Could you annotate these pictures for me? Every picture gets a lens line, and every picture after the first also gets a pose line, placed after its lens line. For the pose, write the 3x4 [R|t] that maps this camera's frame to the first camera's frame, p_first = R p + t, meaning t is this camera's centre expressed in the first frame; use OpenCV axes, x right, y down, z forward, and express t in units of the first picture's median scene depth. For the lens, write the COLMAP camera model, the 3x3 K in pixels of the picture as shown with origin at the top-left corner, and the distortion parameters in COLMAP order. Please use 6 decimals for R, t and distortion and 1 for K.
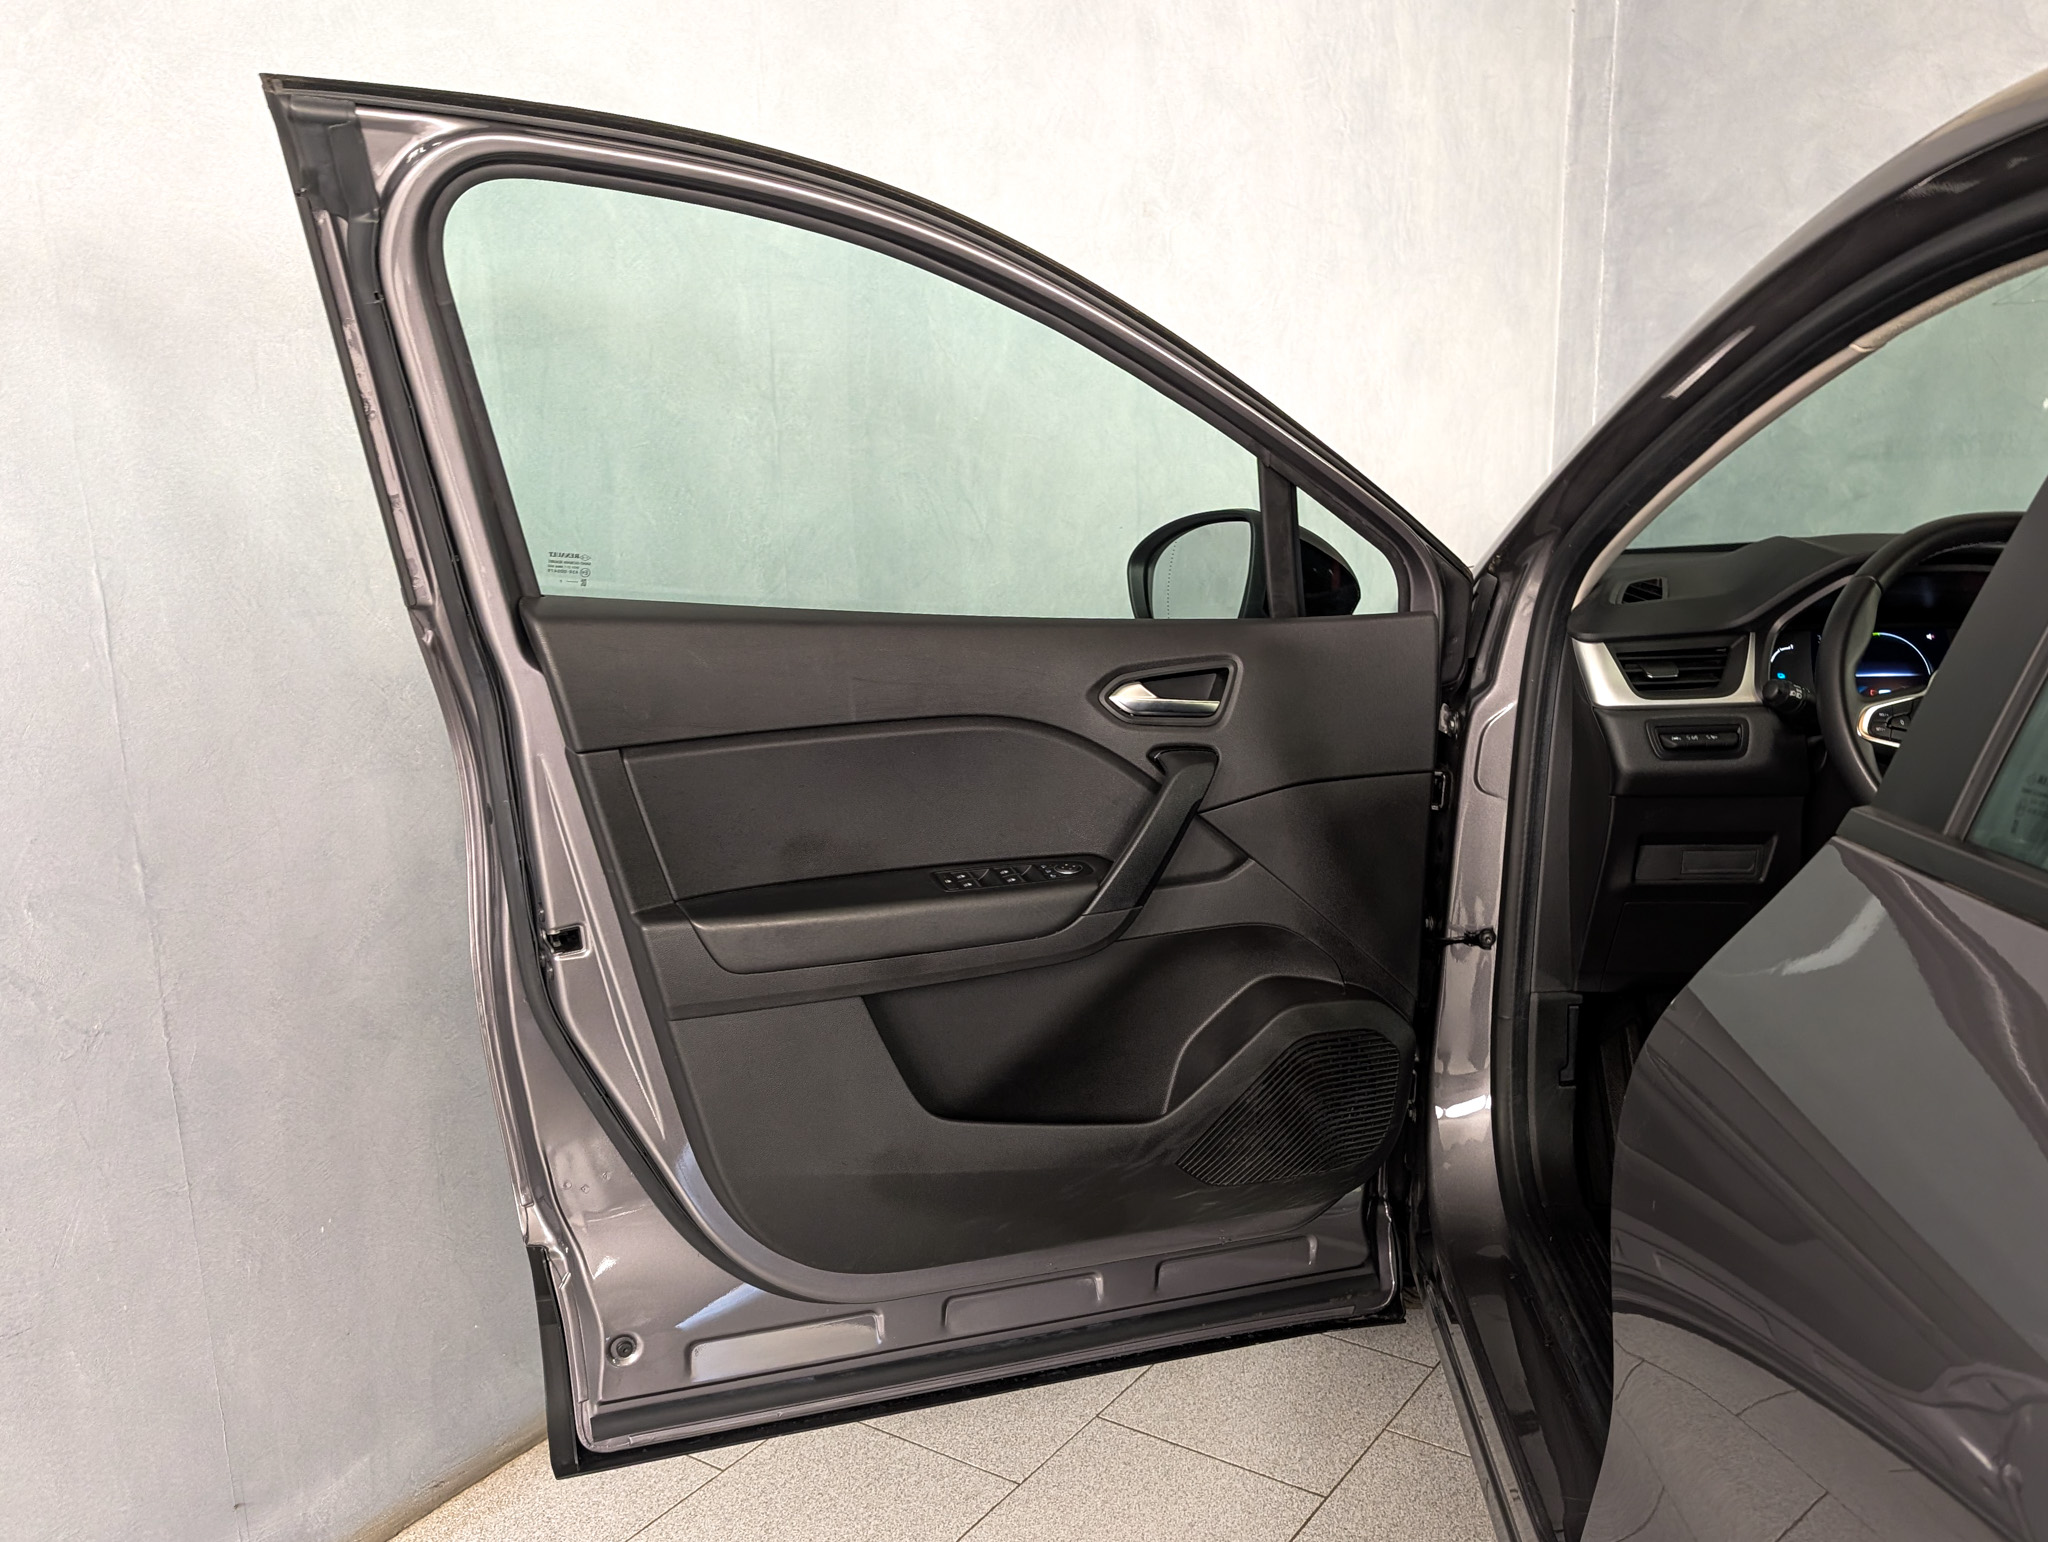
lens RADIAL K [[1886.3, 0, 1028.8], [0, 1886.3, 799.0], [0, 0, 1]] dist [-0.001375, 0.018807]
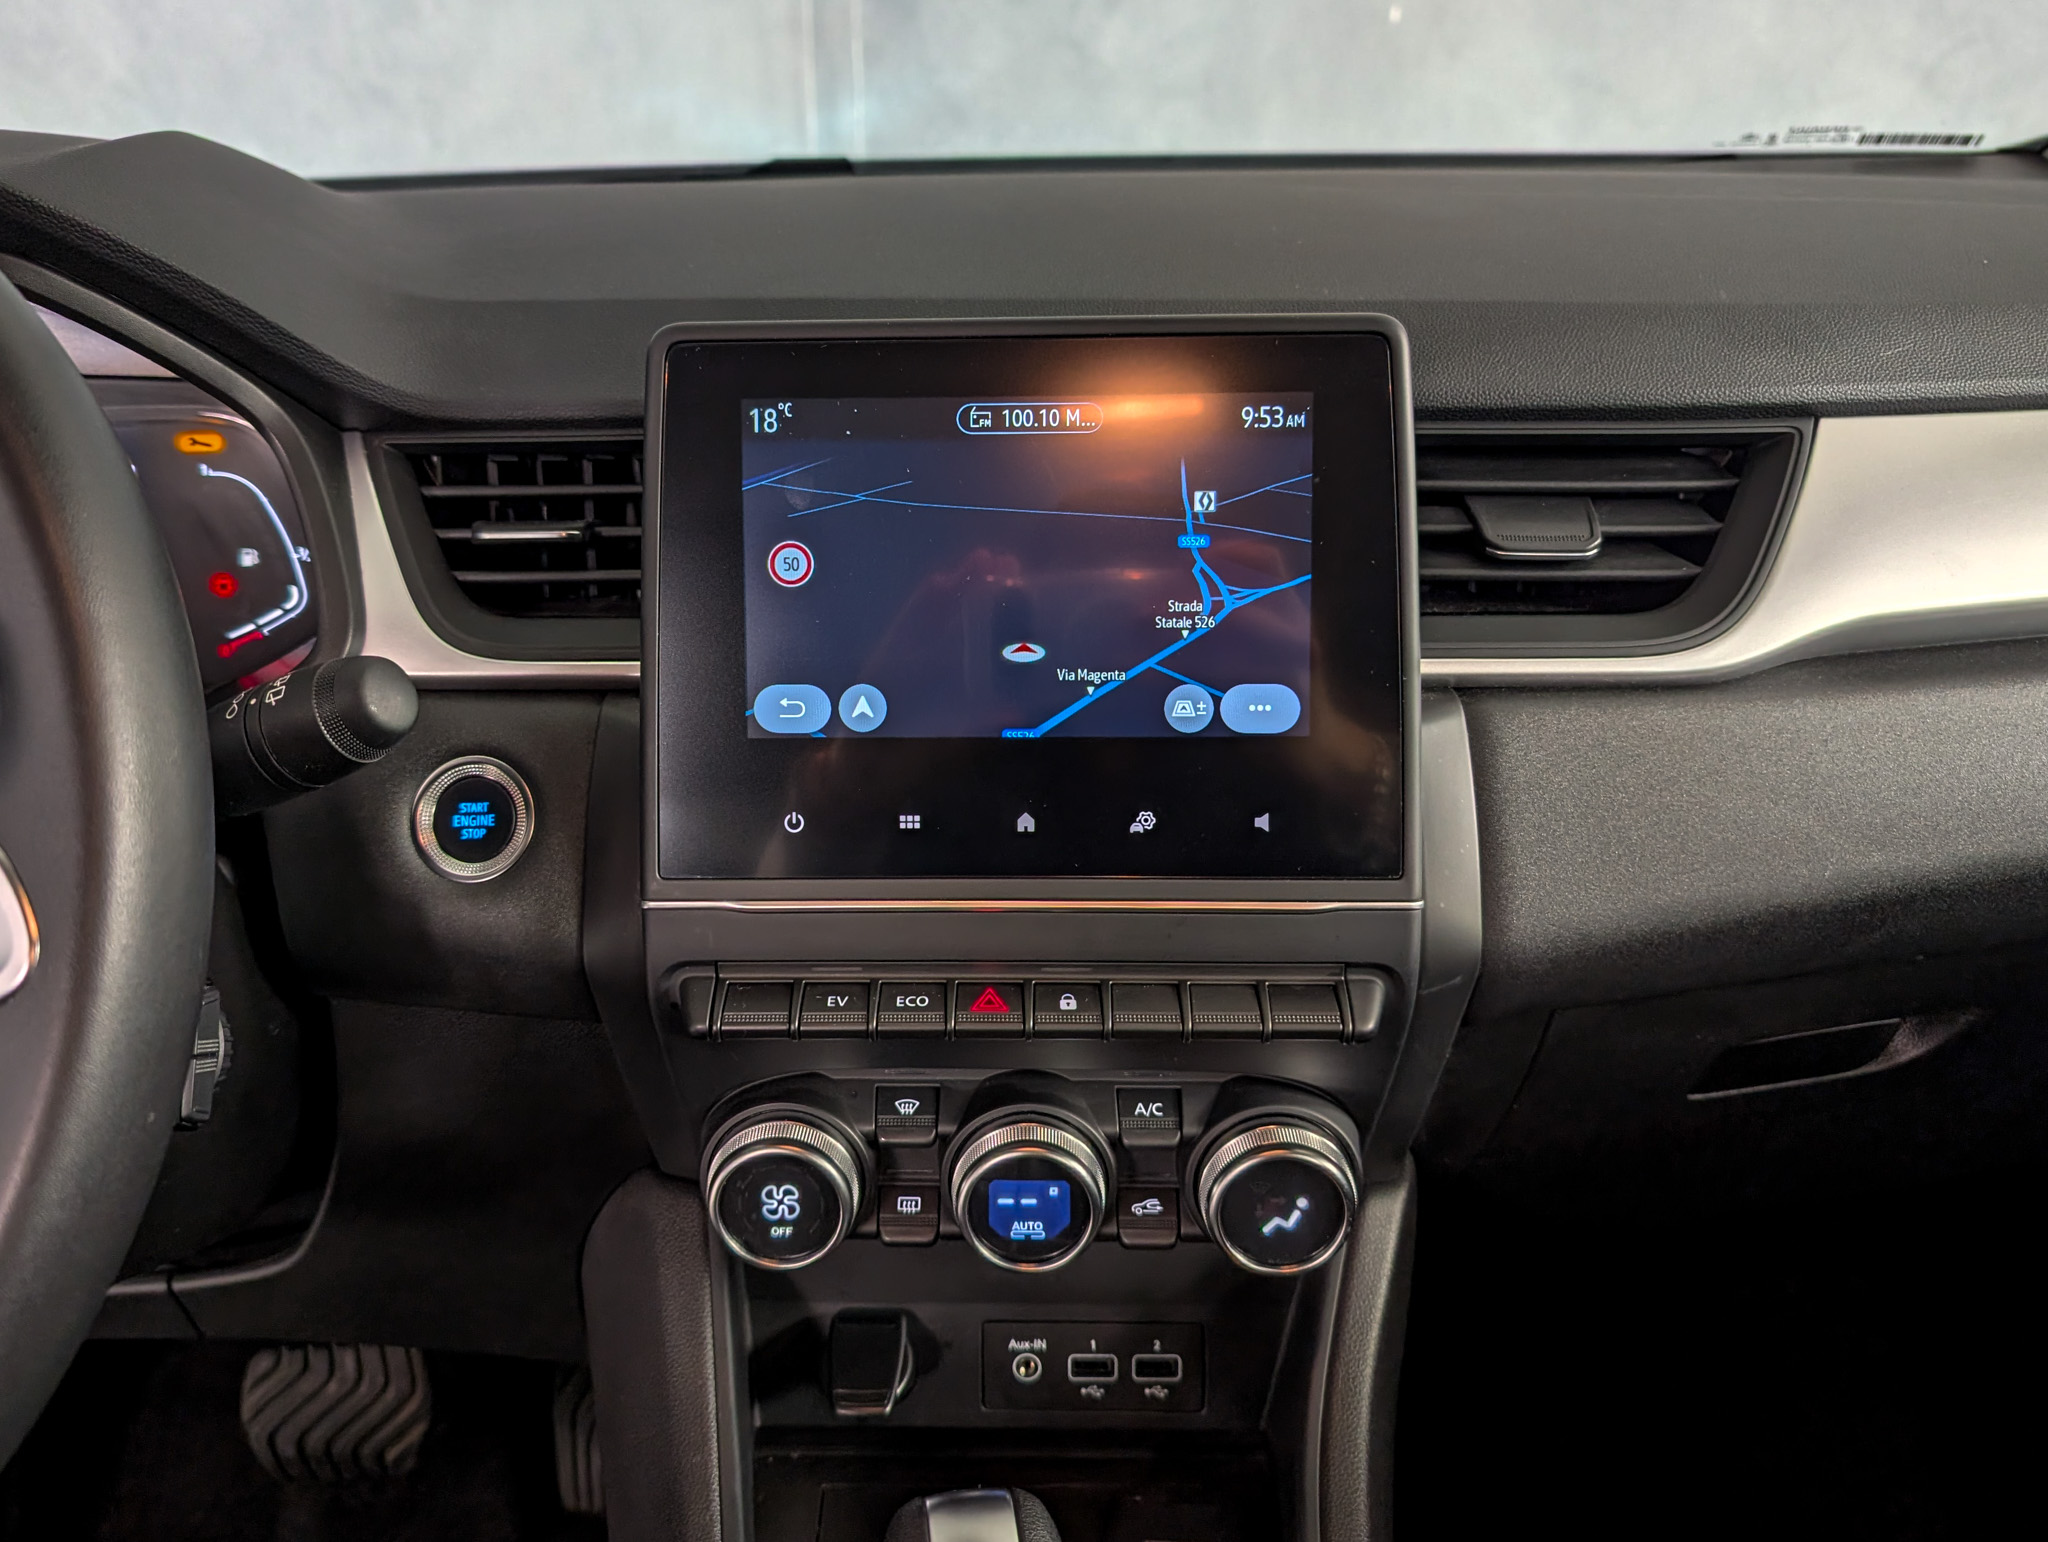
lens RADIAL K [[1641.3, 0, 1021.8], [0, 1641.3, 649.7], [0, 0, 1]] dist [-0.007792, -0.003148]
pose [[0.990921, -0.052285, 0.123863, 0.638942], [0.037746, 0.992421, 0.116947, -0.082505], [-0.129039, -0.111210, 0.985384, 0.726435]]
